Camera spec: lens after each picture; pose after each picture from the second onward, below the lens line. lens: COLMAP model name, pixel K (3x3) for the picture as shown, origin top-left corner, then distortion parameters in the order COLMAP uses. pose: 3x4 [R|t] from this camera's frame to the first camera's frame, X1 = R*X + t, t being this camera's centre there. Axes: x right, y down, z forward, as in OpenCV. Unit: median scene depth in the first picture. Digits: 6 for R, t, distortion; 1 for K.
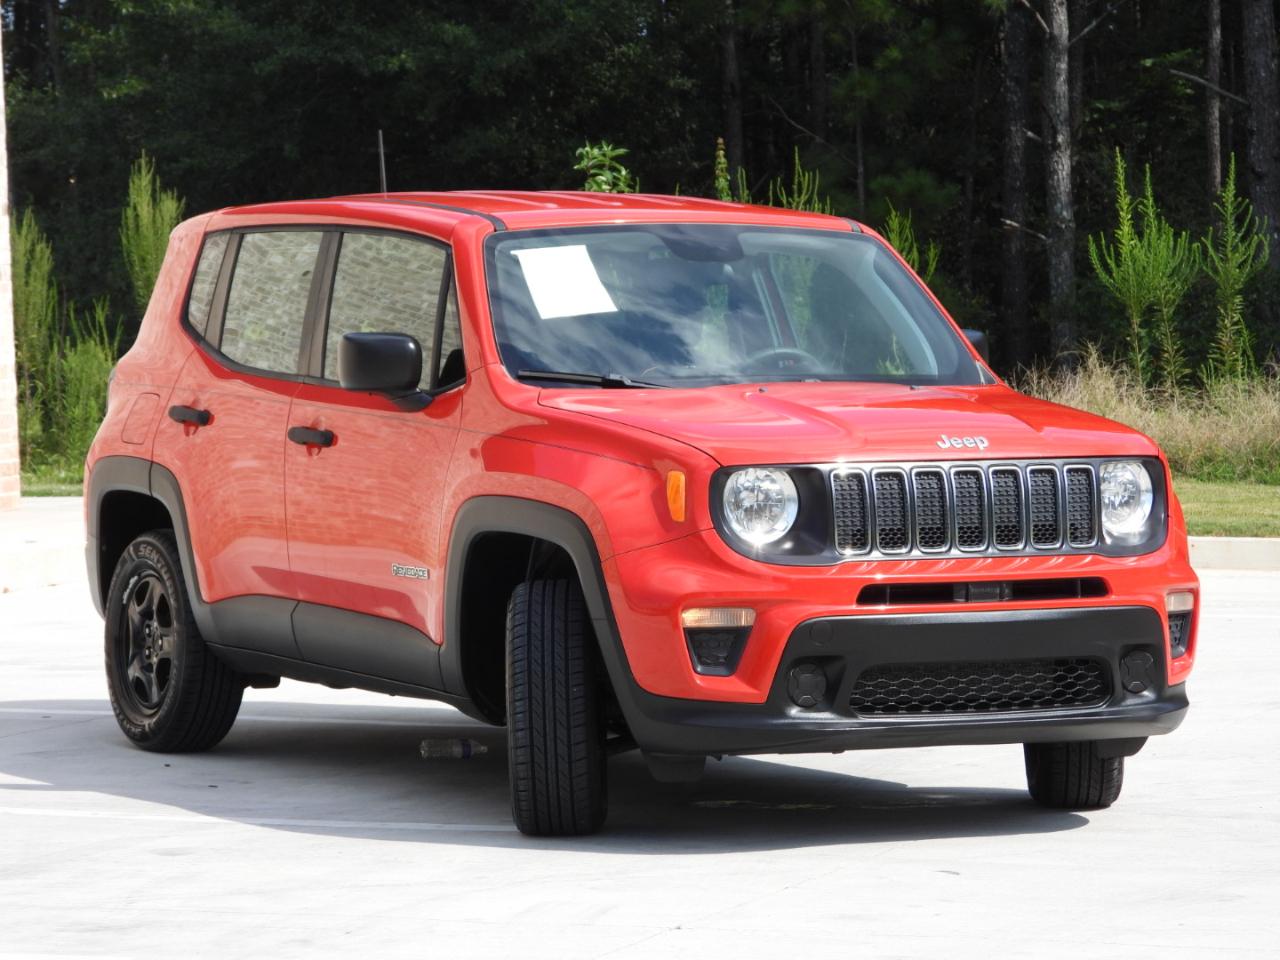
lens RADIAL K [[4926.3, 0, 640.0], [0, 4926.3, 480.0], [0, 0, 1]] dist [-0.051327, -2.674317]
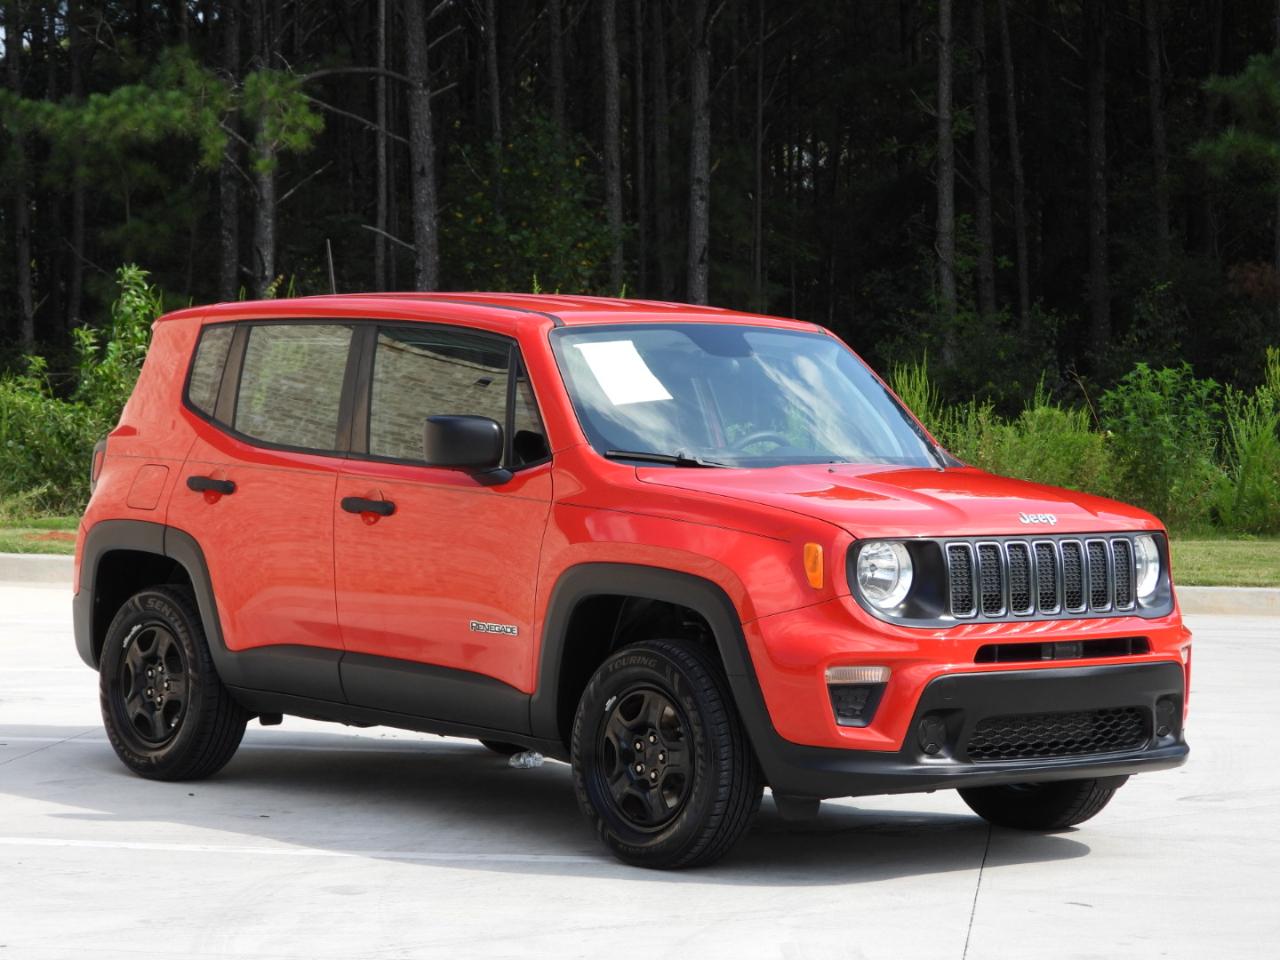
lens RADIAL K [[3448.0, 0, 551.2], [0, 3448.0, 478.8], [0, 0, 1]] dist [-0.046276, -0.075686]
pose [[0.979119, 0.008508, 0.203107, -0.200593], [-0.006262, 0.999912, -0.011700, -0.006626], [-0.203189, 0.010184, 0.979087, 0.235060]]
